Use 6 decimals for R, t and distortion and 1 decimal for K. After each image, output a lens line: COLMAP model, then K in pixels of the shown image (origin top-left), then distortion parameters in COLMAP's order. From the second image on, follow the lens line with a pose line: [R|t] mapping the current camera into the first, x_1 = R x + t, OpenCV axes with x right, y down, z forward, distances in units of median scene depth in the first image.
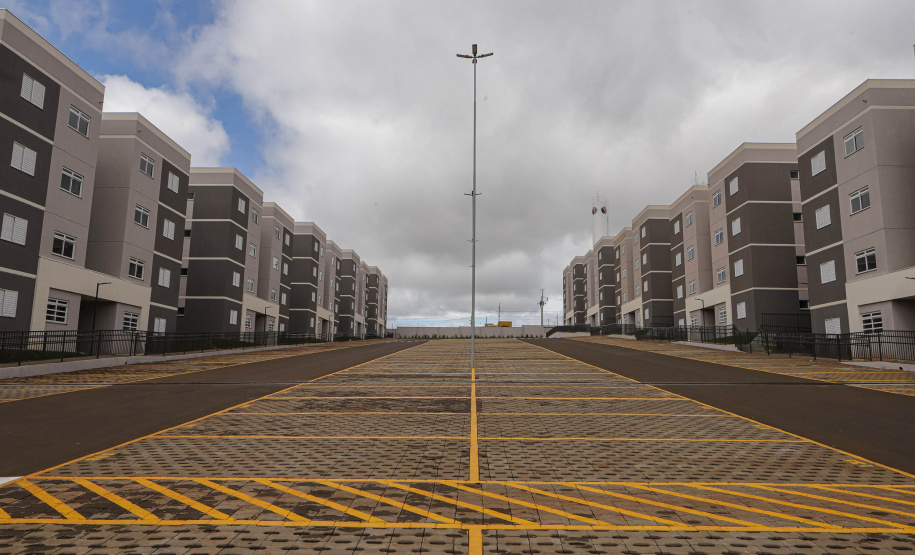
lens RADIAL K [[666.2, 0, 459.0], [0, 666.2, 260.6], [0, 0, 1]] dist [-0.004824, -0.001662]
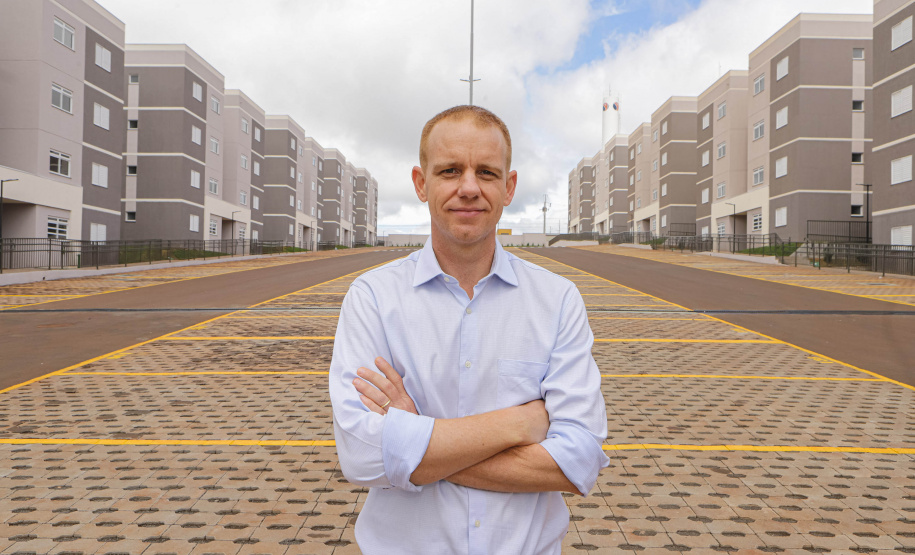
lens RADIAL K [[563.2, 0, 457.5], [0, 563.2, 277.5], [0, 0, 1]] dist [-0.001381, -0.019350]
pose [[0.999987, 0.003030, -0.004109, 0.007814], [-0.002264, 0.984550, 0.175090, 0.023245], [0.004576, -0.175079, 0.984544, 0.241812]]
